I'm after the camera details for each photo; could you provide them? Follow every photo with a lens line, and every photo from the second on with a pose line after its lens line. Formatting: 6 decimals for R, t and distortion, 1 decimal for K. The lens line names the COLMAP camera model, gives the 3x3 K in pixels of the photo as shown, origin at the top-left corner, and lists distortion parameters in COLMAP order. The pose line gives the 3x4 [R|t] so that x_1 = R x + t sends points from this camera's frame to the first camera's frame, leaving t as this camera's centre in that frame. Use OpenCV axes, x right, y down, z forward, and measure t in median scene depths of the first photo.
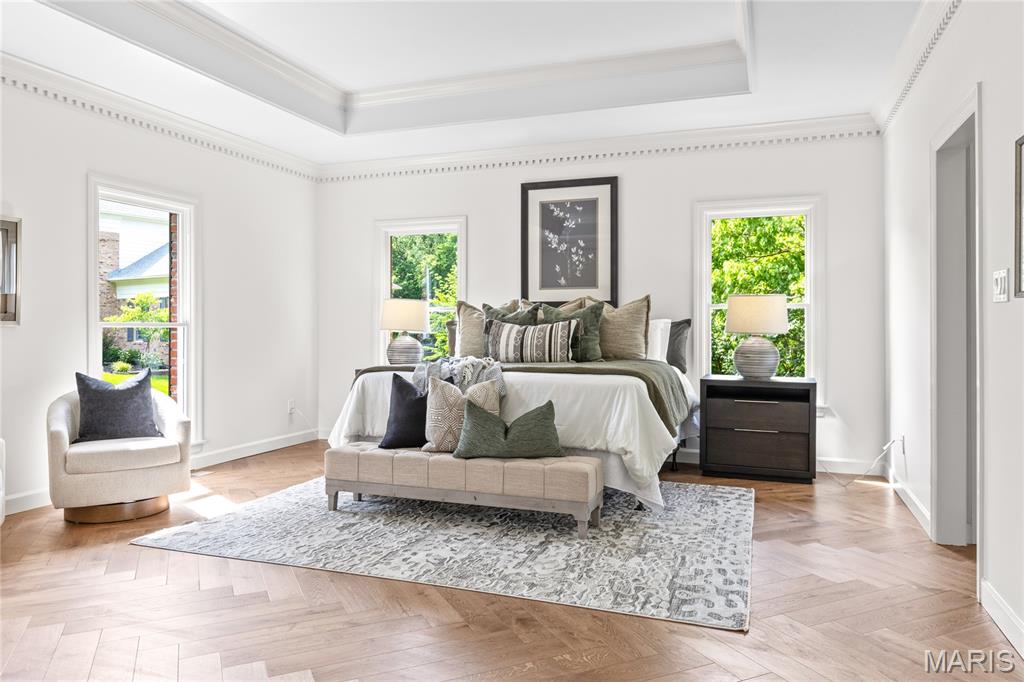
lens RADIAL K [[701.4, 0, 508.6], [0, 701.4, 337.2], [0, 0, 1]] dist [0.003797, -0.002954]
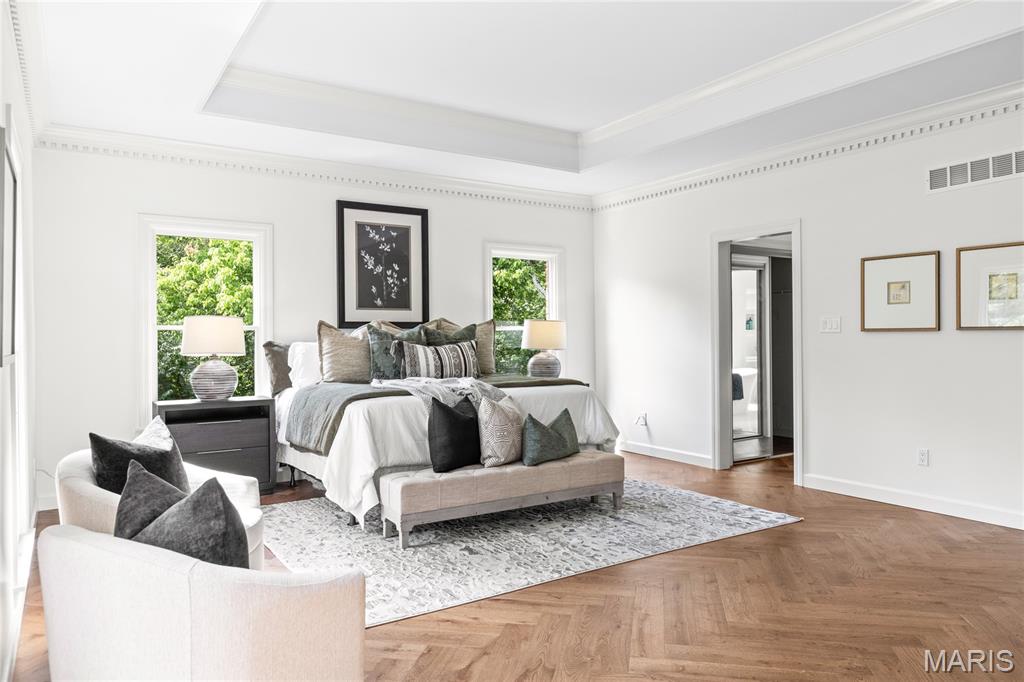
lens RADIAL K [[701.4, 0, 512.1], [0, 701.4, 338.6], [0, 0, 1]] dist [0.003797, -0.002954]
pose [[0.591660, -0.004157, 0.806177, -0.648348], [0.026702, 0.999539, -0.014442, -0.006828], [-0.805745, 0.030071, 0.591498, 0.243434]]
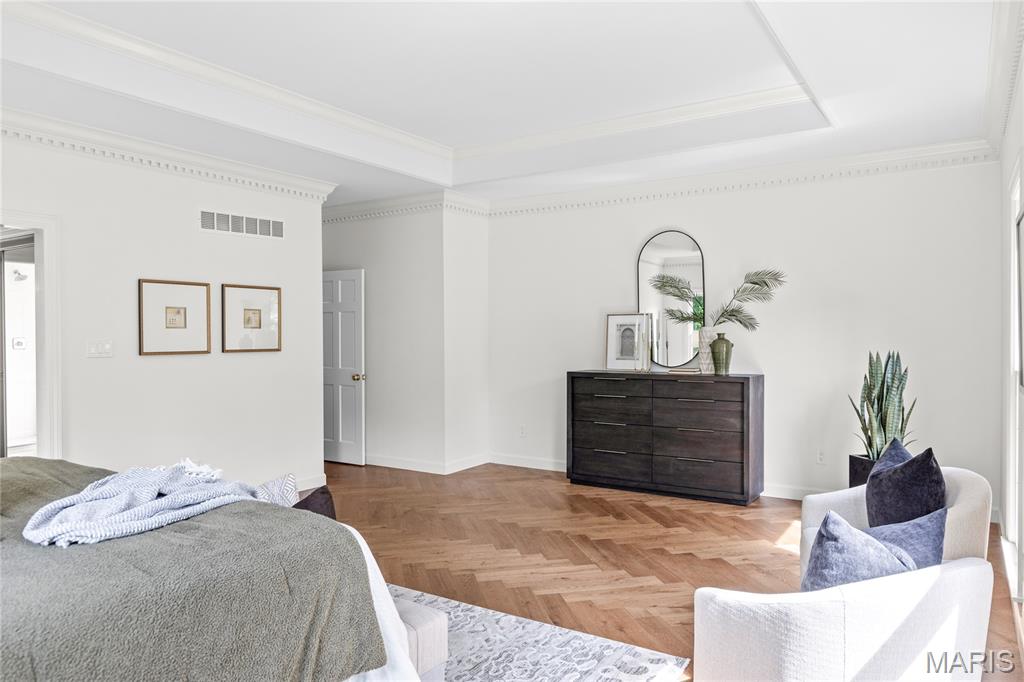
lens RADIAL K [[701.4, 0, 516.5], [0, 701.4, 341.2], [0, 0, 1]] dist [0.003797, -0.002954]
pose [[-0.979145, 0.003113, 0.203138, -0.302971], [0.010270, 0.999363, 0.034188, -0.055999], [-0.202902, 0.035561, -0.978553, 1.120528]]
